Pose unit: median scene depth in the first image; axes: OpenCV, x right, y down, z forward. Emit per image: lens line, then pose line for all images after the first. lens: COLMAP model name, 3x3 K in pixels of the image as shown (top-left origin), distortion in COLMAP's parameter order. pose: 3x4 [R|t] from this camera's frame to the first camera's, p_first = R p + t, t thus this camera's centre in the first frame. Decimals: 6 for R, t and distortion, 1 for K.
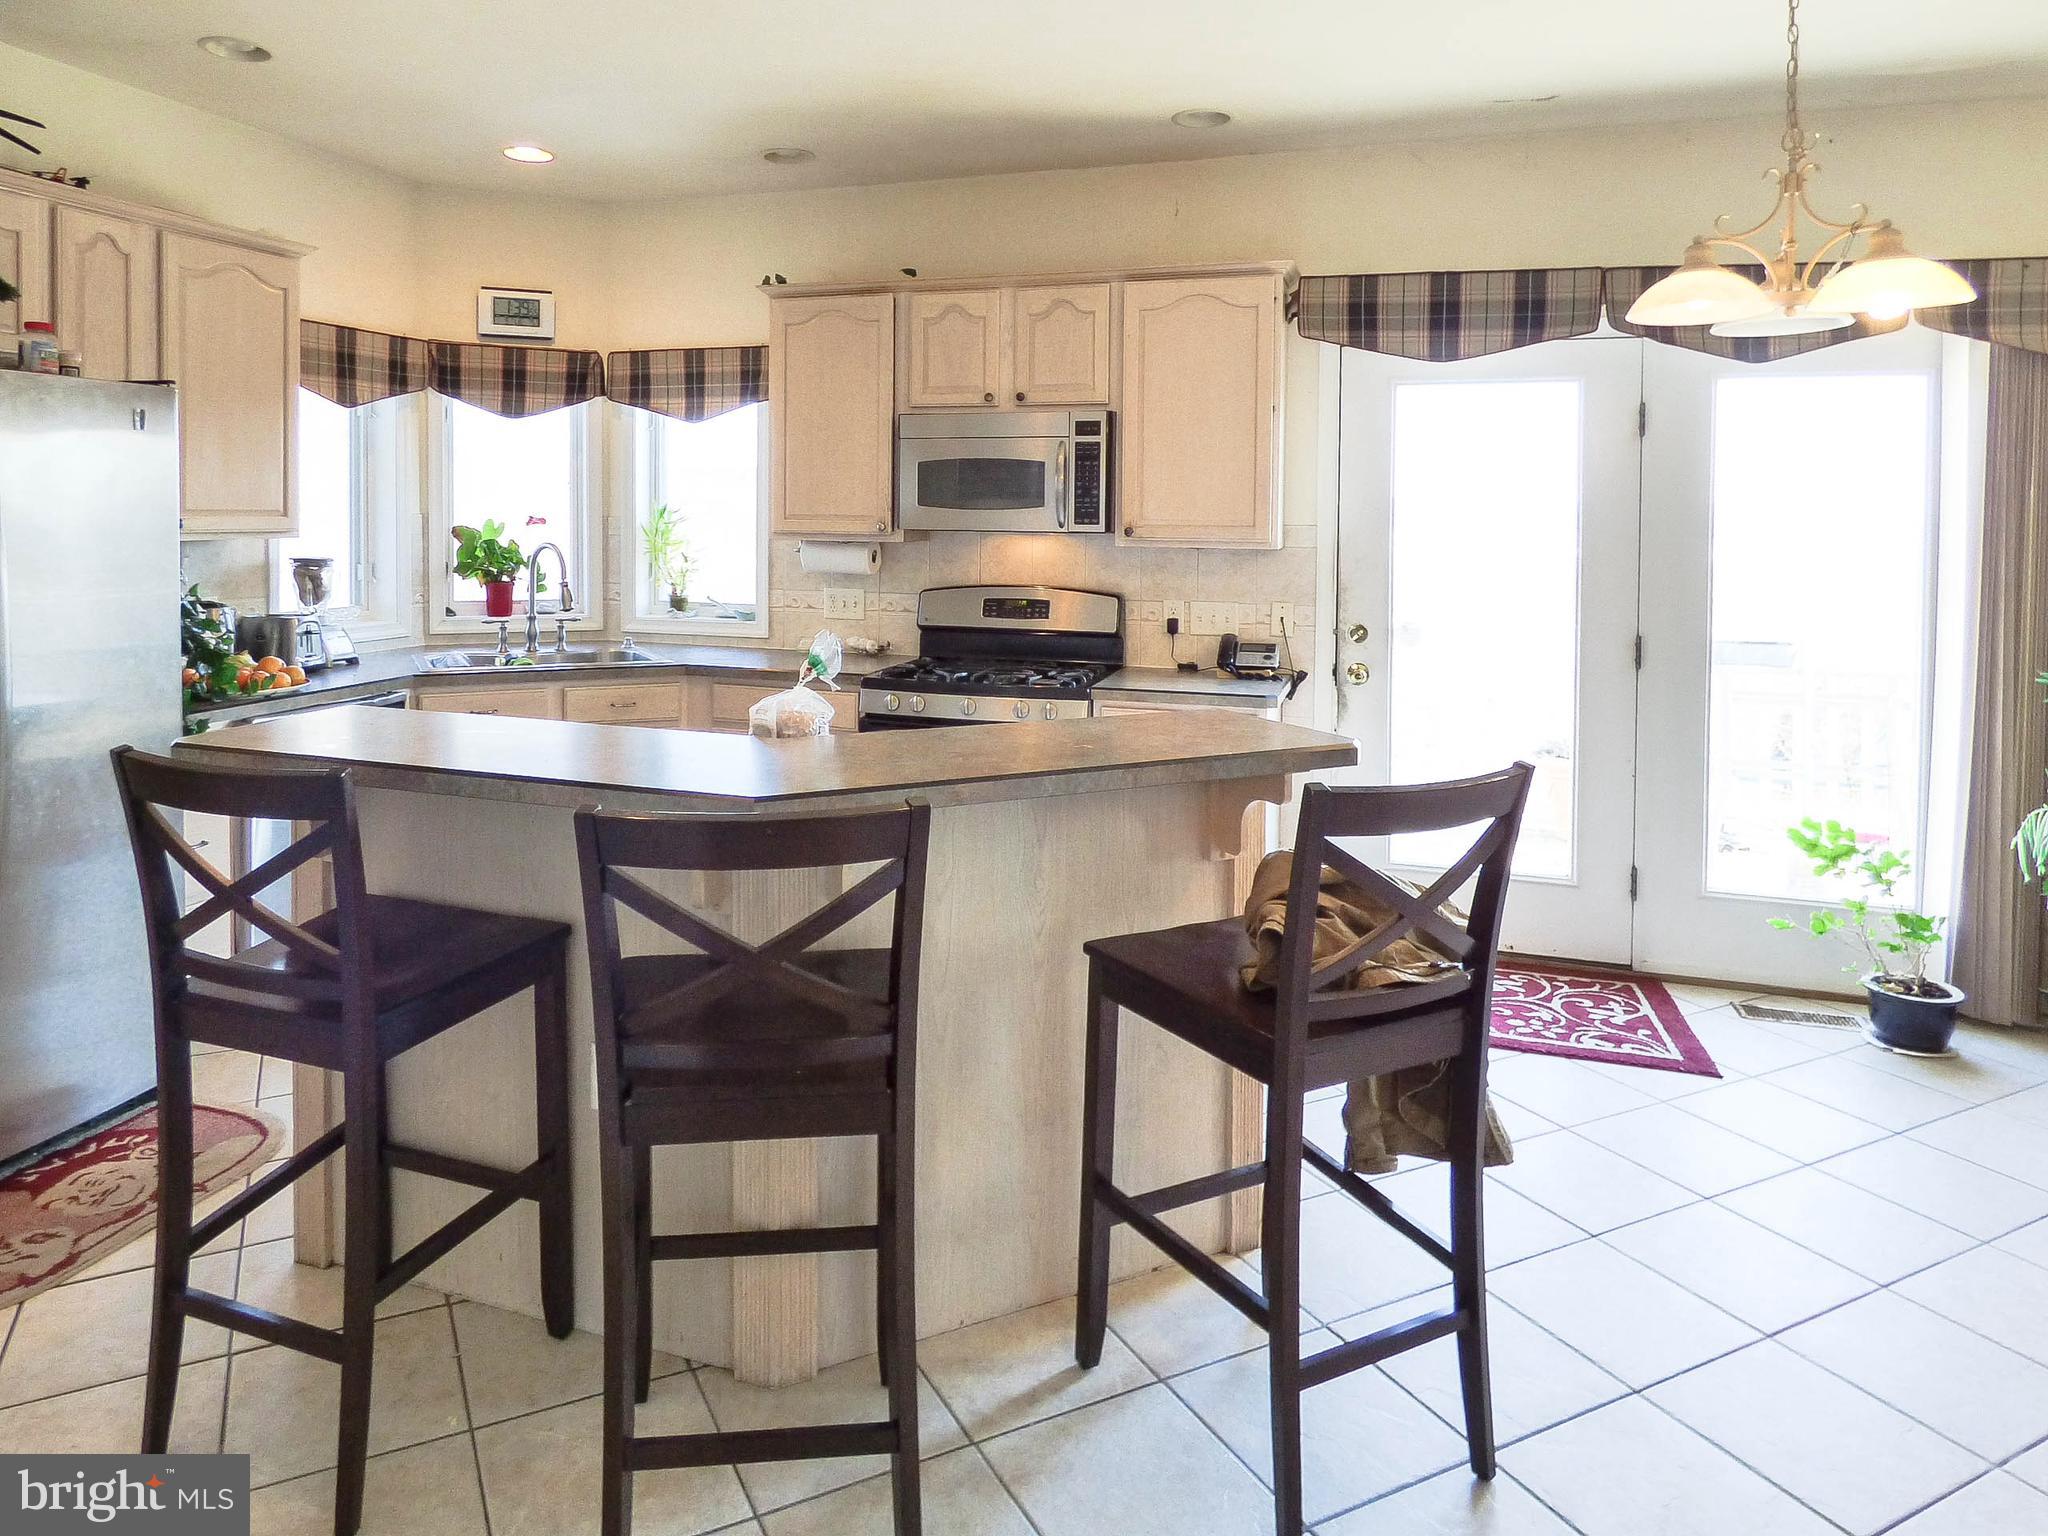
lens RADIAL K [[1296.2, 0, 954.7], [0, 1296.2, 583.1], [0, 0, 1]] dist [-0.014612, -0.000246]
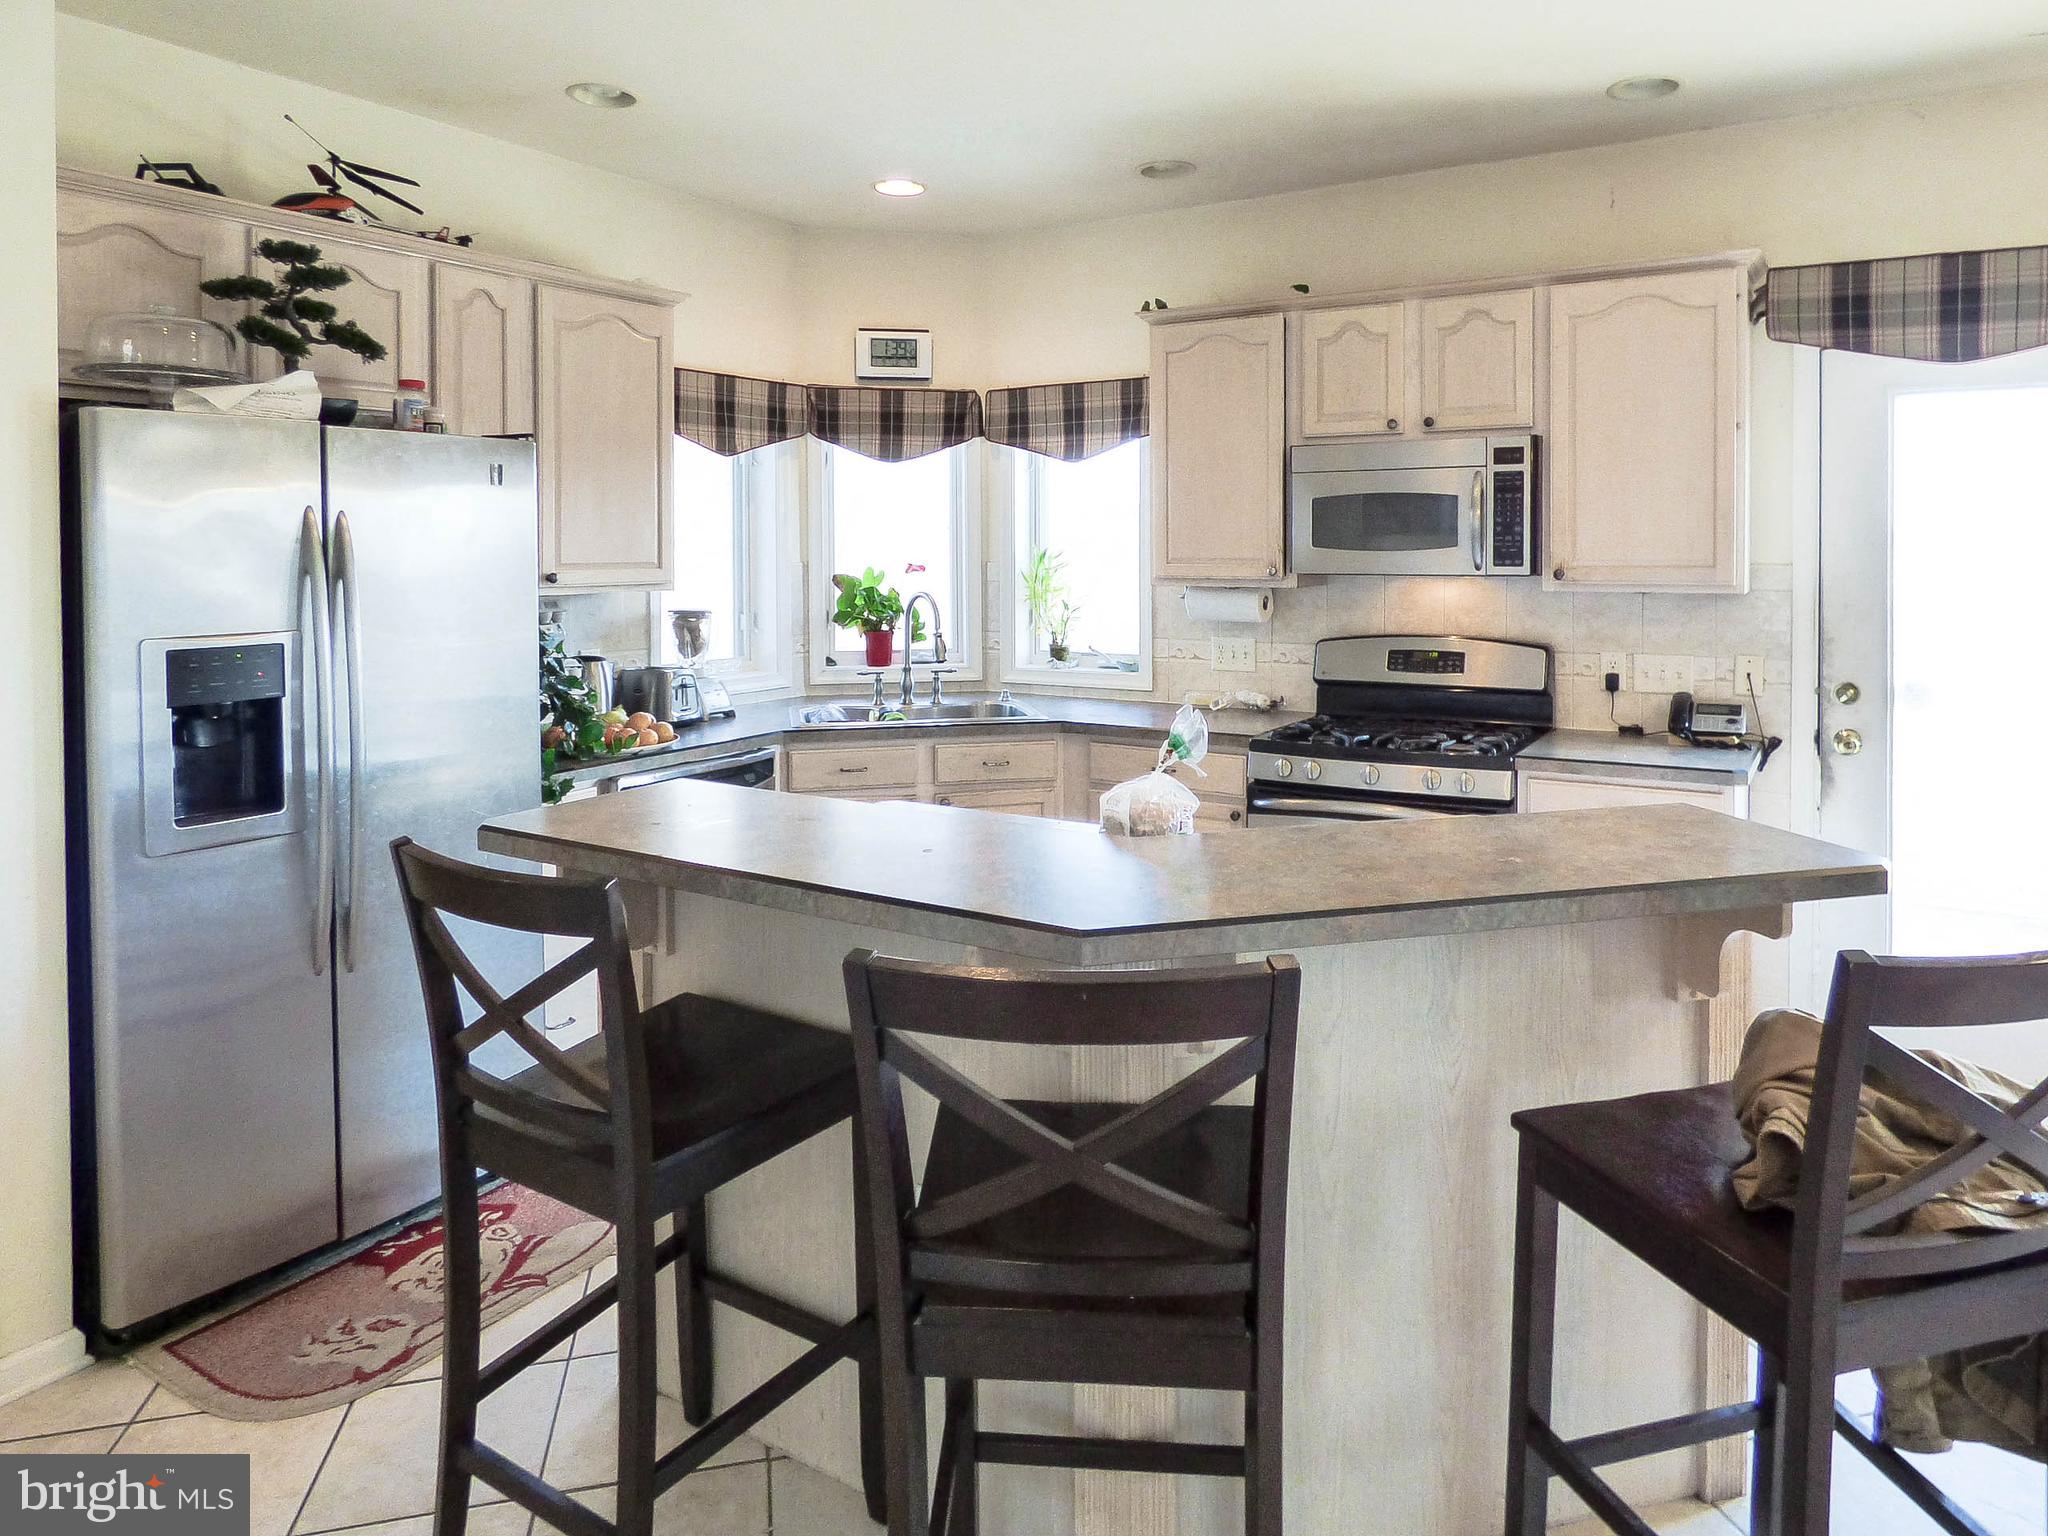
lens RADIAL K [[1303.7, 0, 1100.4], [0, 1303.7, 605.3], [0, 0, 1]] dist [-0.023007, 0.000154]
pose [[0.980066, -0.006529, -0.198566, 0.006916], [0.004463, 0.999931, -0.010852, -0.010811], [0.198623, 0.009749, 0.980027, 0.091117]]
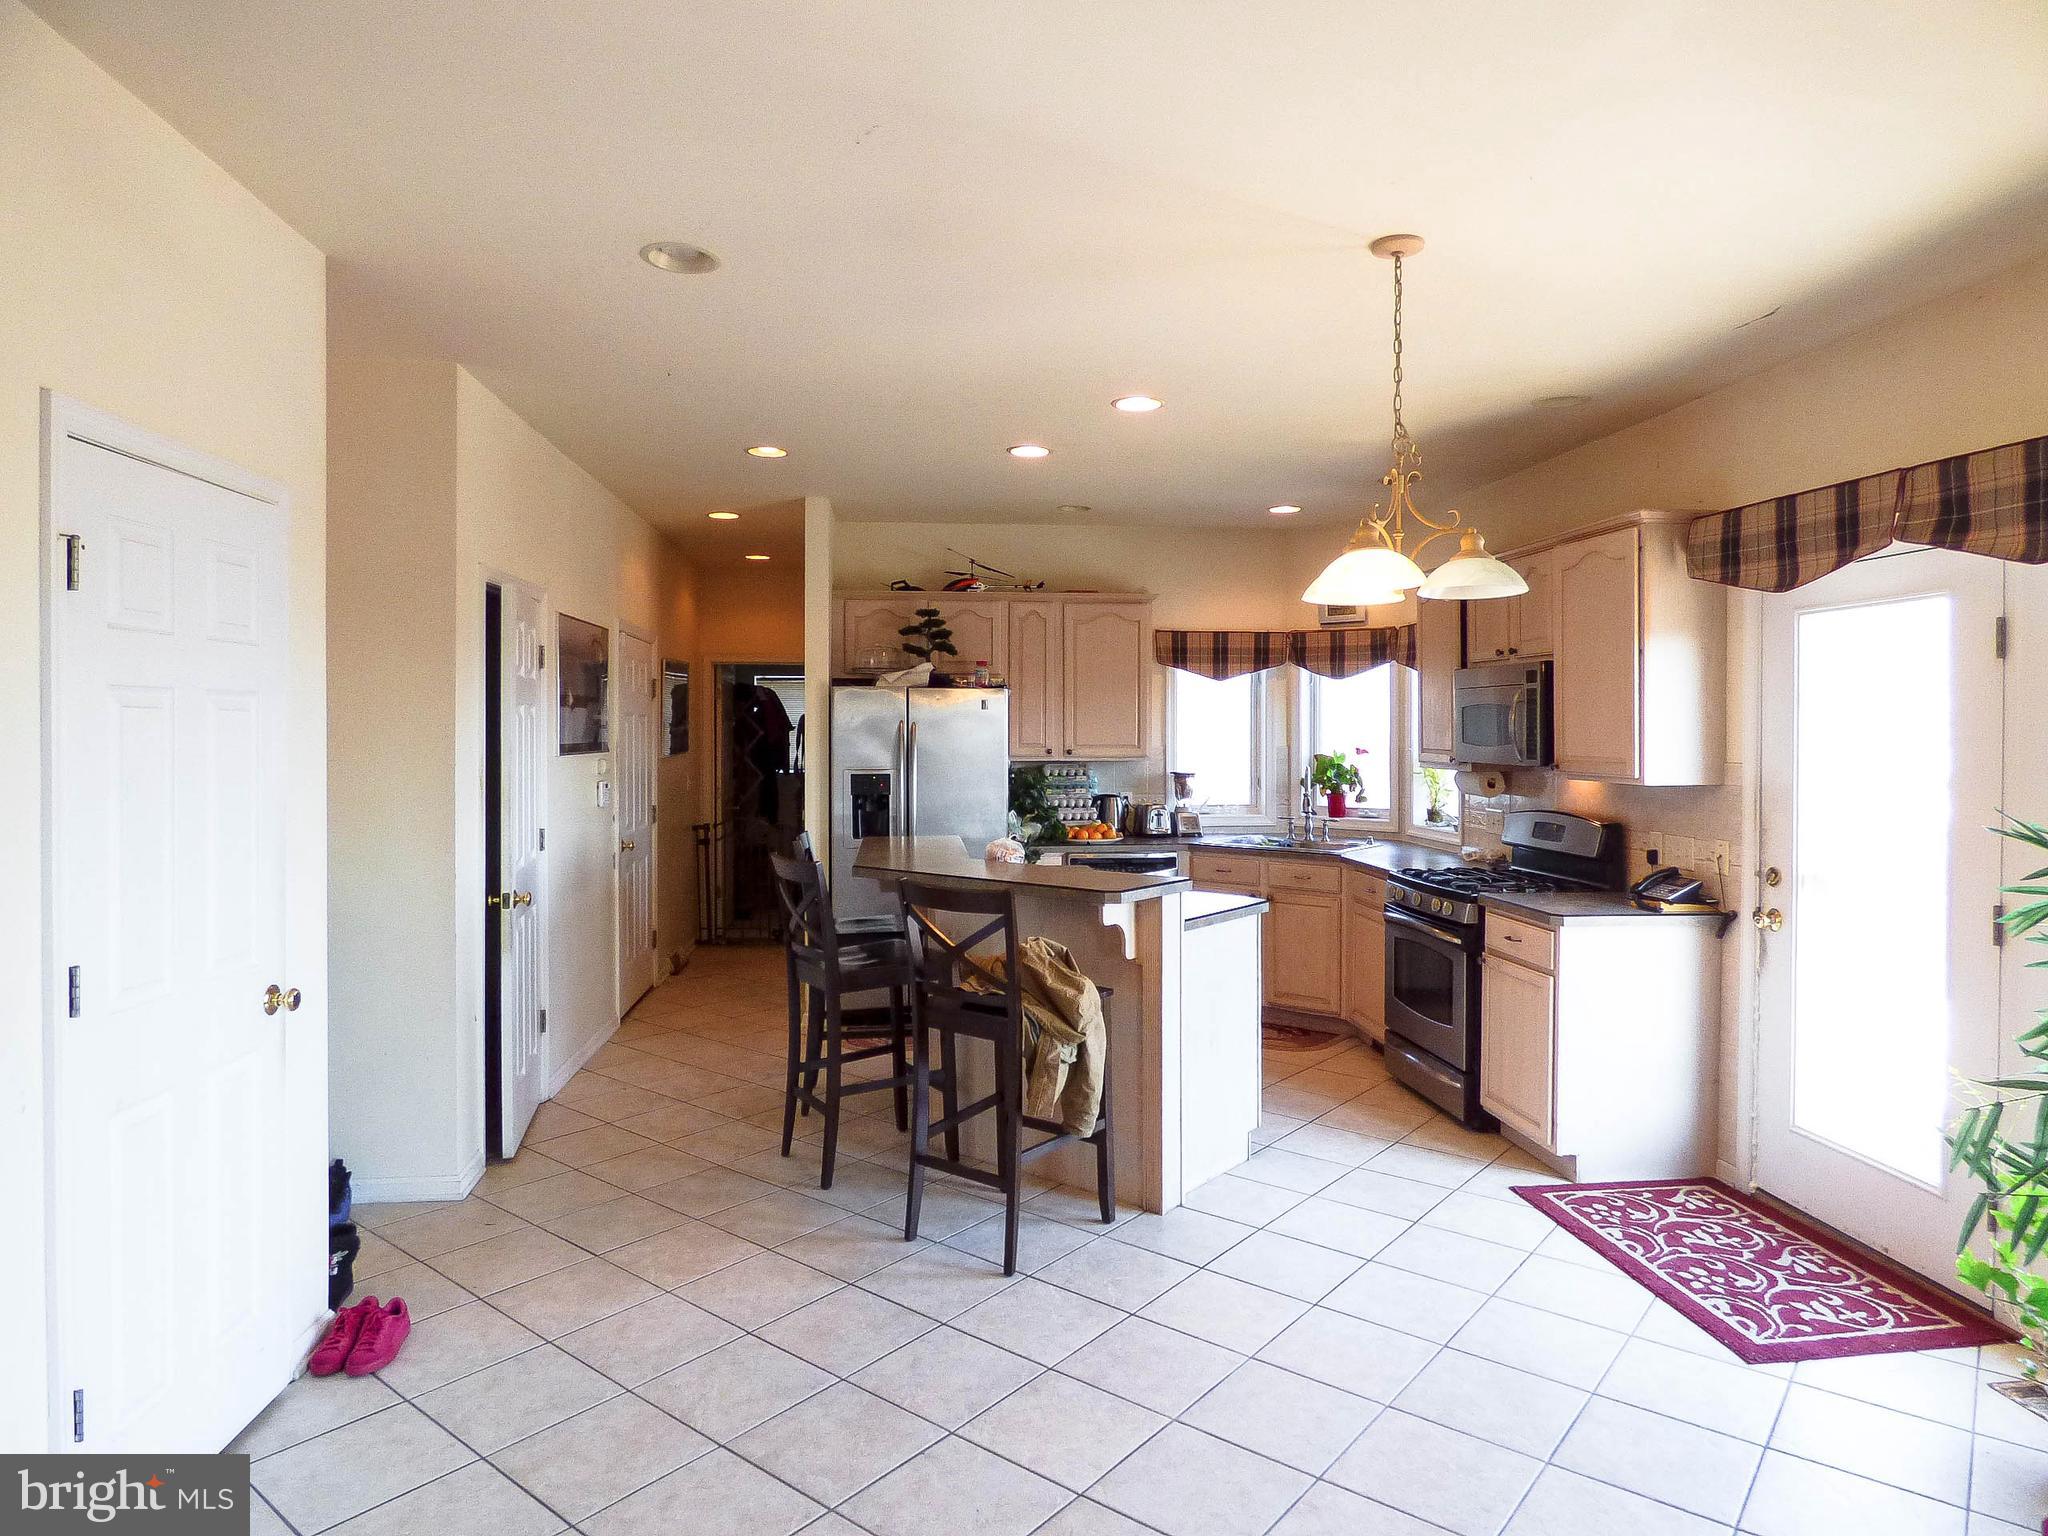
lens RADIAL K [[1235.7, 0, 972.1], [0, 1235.7, 762.0], [0, 0, 1]] dist [-0.005450, -0.000499]
pose [[0.405735, 0.016009, -0.913851, 0.907476], [-0.046914, 0.998893, -0.003330, -0.015159], [0.912786, 0.044224, 0.406037, 0.092994]]
